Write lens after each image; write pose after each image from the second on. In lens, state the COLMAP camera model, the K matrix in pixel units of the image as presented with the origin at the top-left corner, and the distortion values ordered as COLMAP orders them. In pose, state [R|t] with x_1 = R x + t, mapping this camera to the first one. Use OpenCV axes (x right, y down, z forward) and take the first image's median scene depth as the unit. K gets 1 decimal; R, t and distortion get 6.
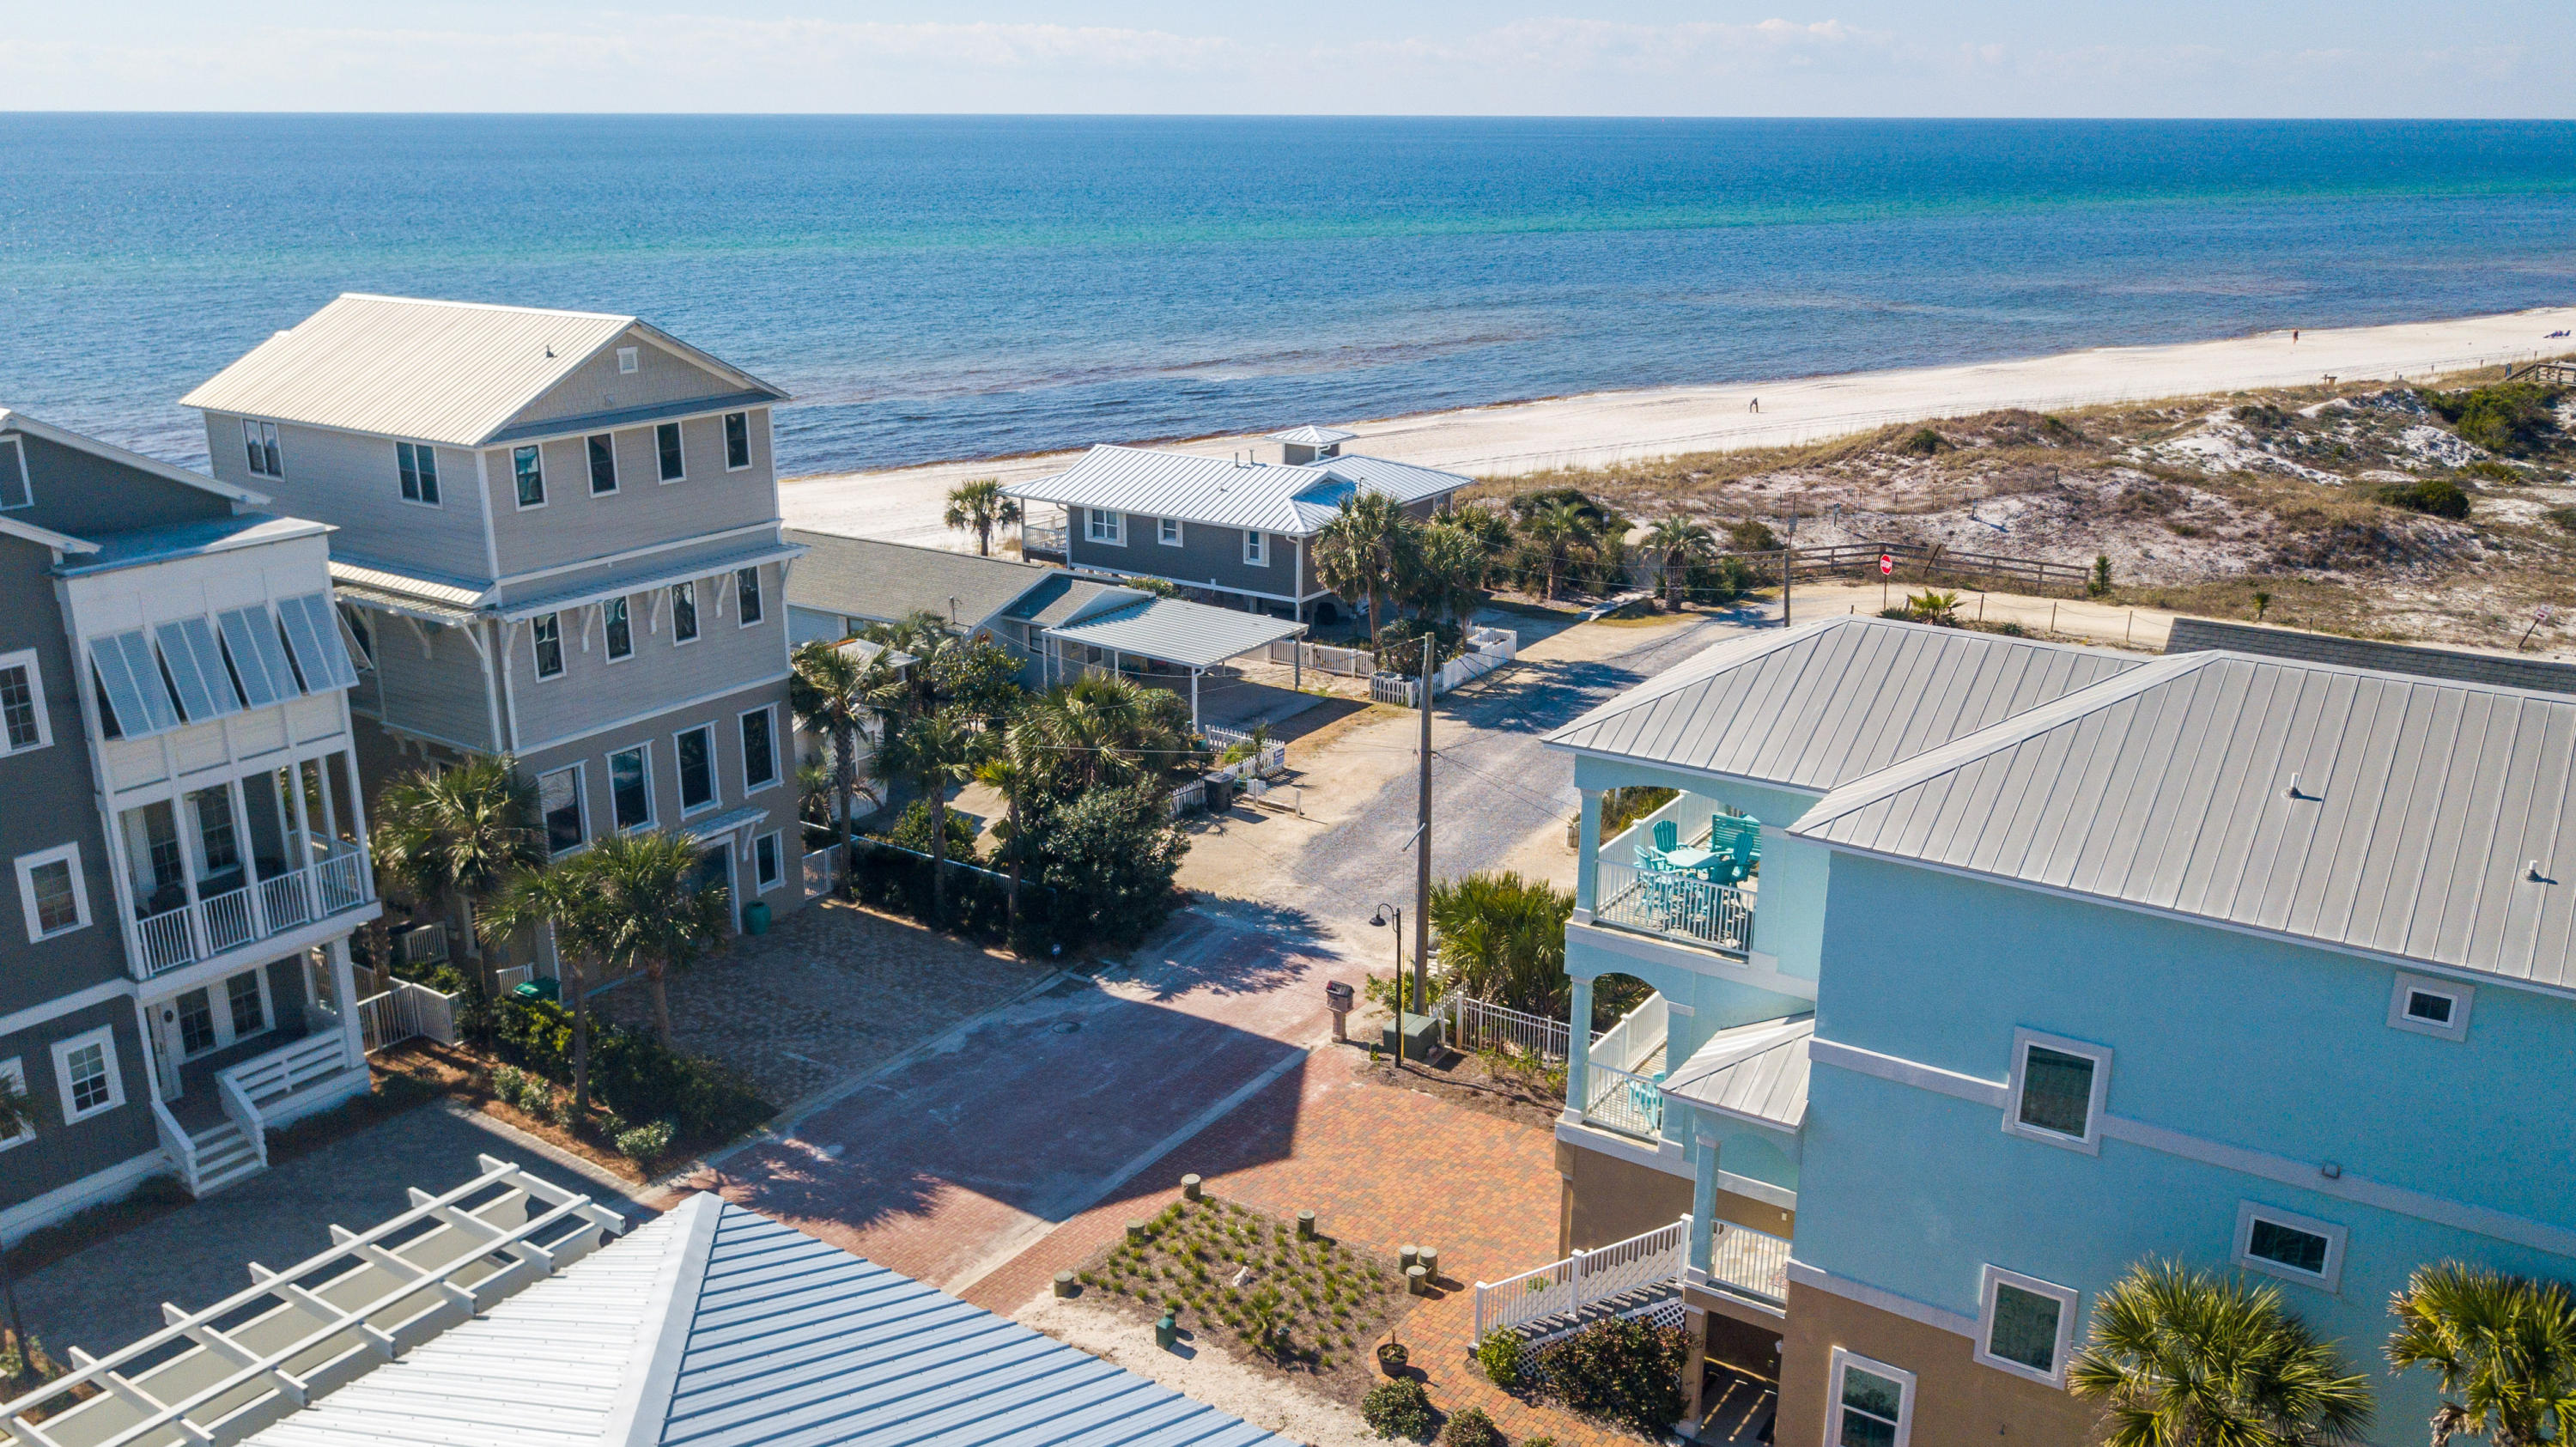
lens RADIAL K [[1972.5, 0, 1288.0], [0, 1972.5, 723.5], [0, 0, 1]] dist [0.004424, -0.001661]
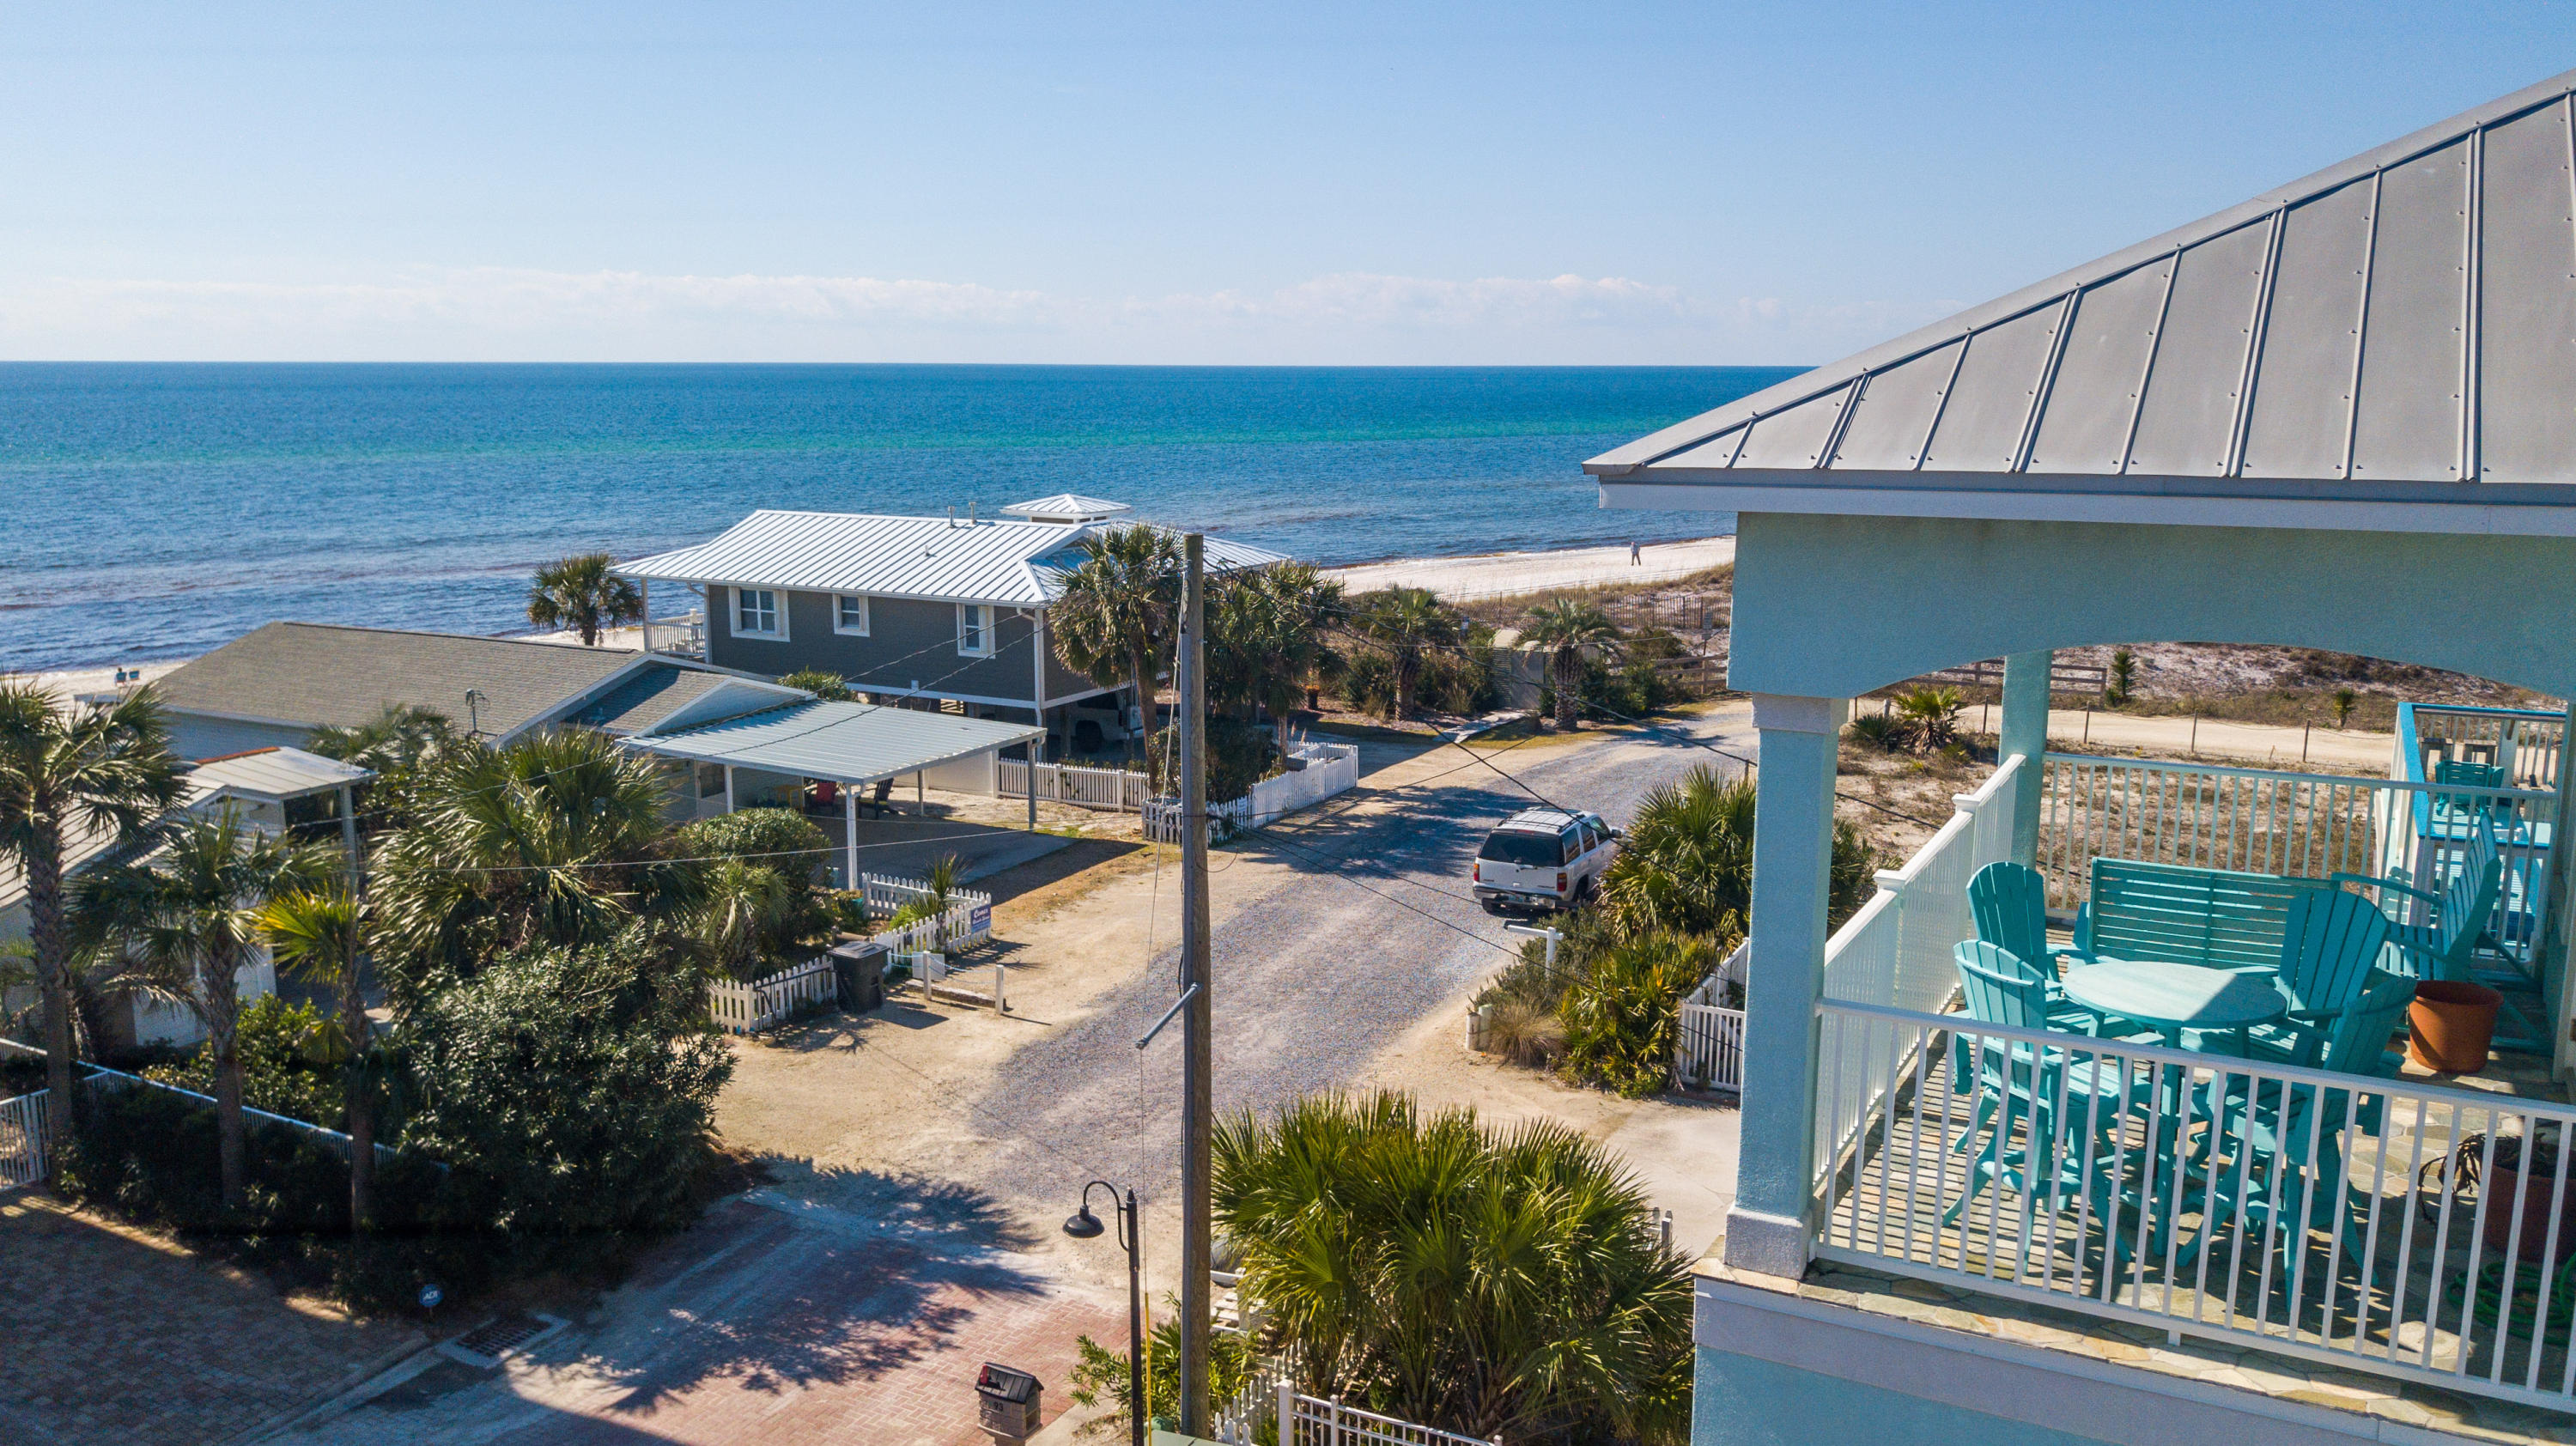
lens RADIAL K [[1987.6, 0, 1320.5], [0, 1987.6, 720.0], [0, 0, 1]] dist [0.084479, -0.199747]
pose [[0.994140, -0.012990, 0.107319, 0.034685], [0.025578, 0.992830, -0.116764, 0.030810], [-0.105033, 0.118825, 0.987344, 0.384178]]
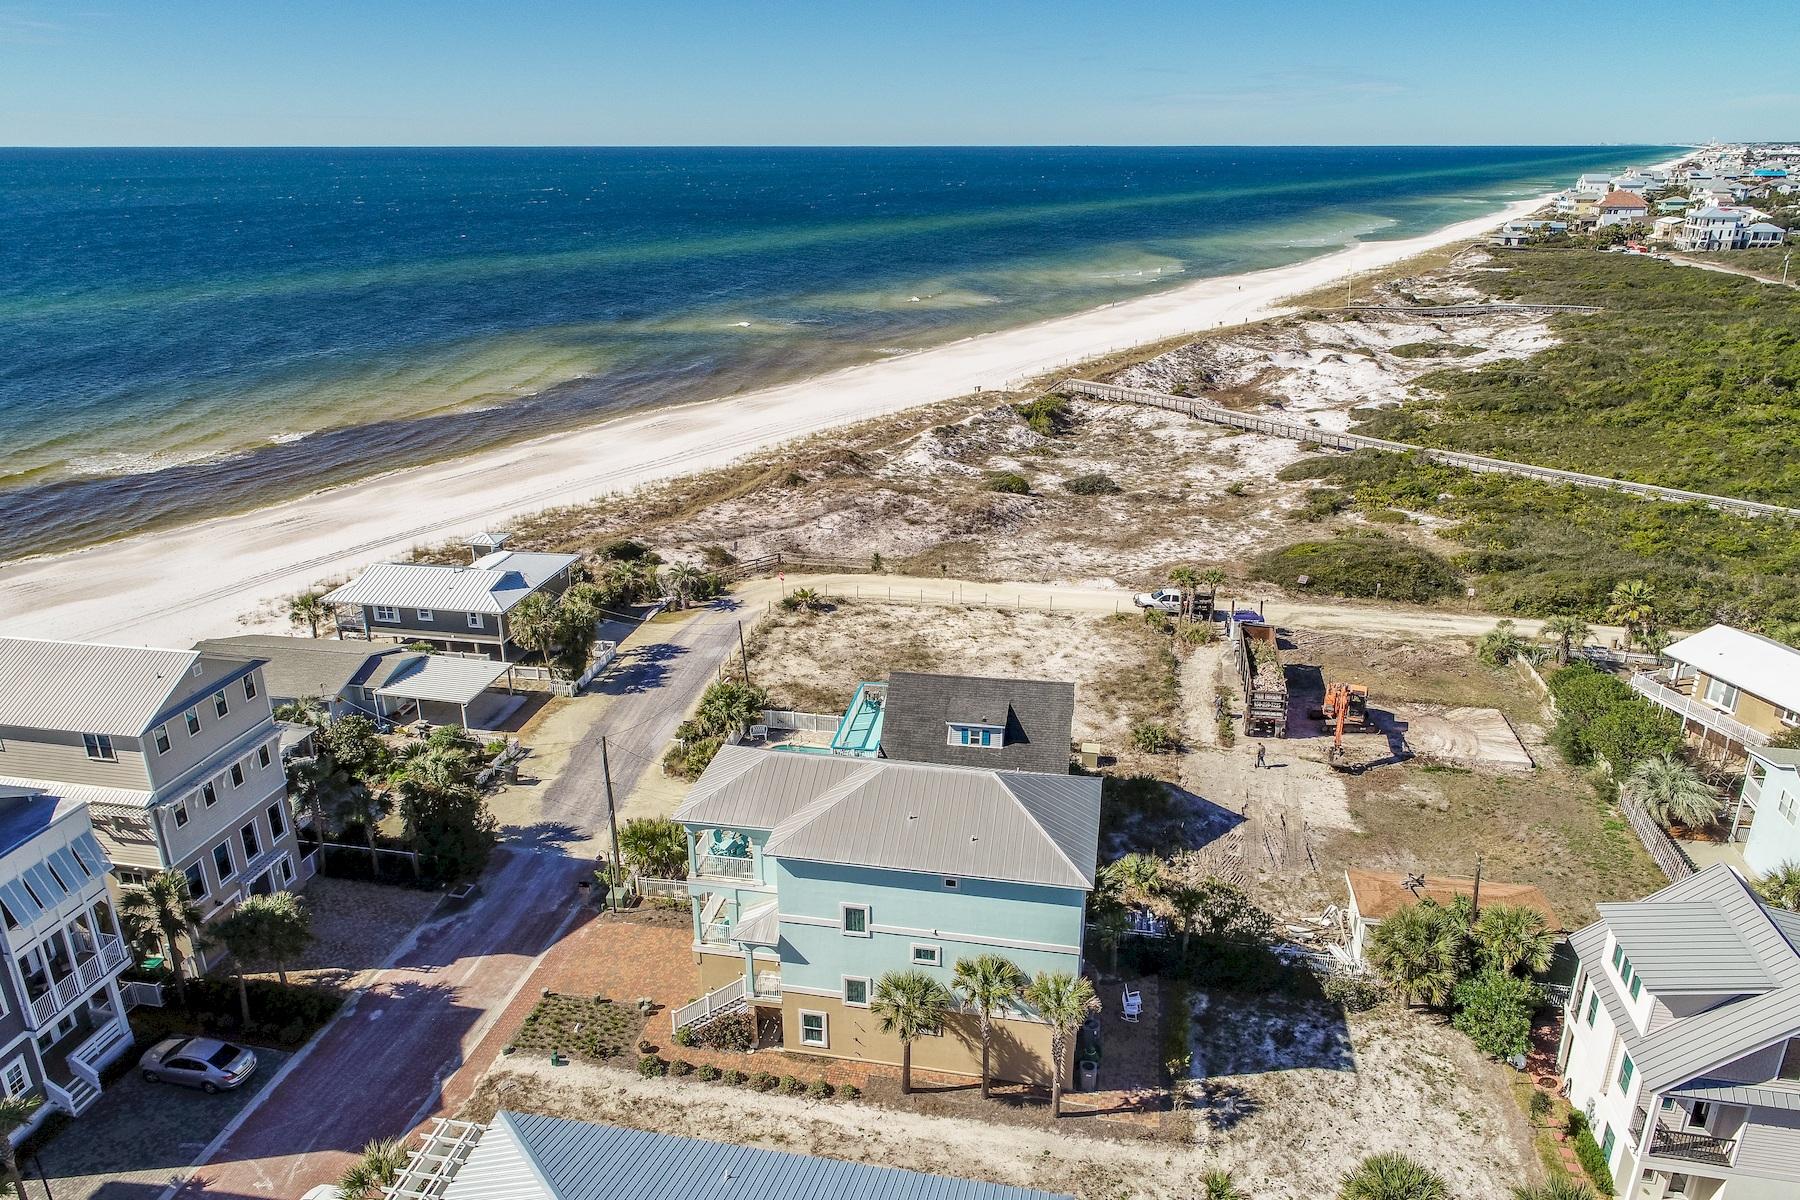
lens RADIAL K [[1188.5, 0, 900.0], [0, 1188.5, 600.0], [0, 0, 1]] dist [-0.001001, -0.003770]
pose [[0.920545, -0.143376, 0.363372, -0.066163], [0.120261, 0.989046, 0.085585, -0.195579], [-0.371663, -0.035086, 0.927705, -0.317926]]
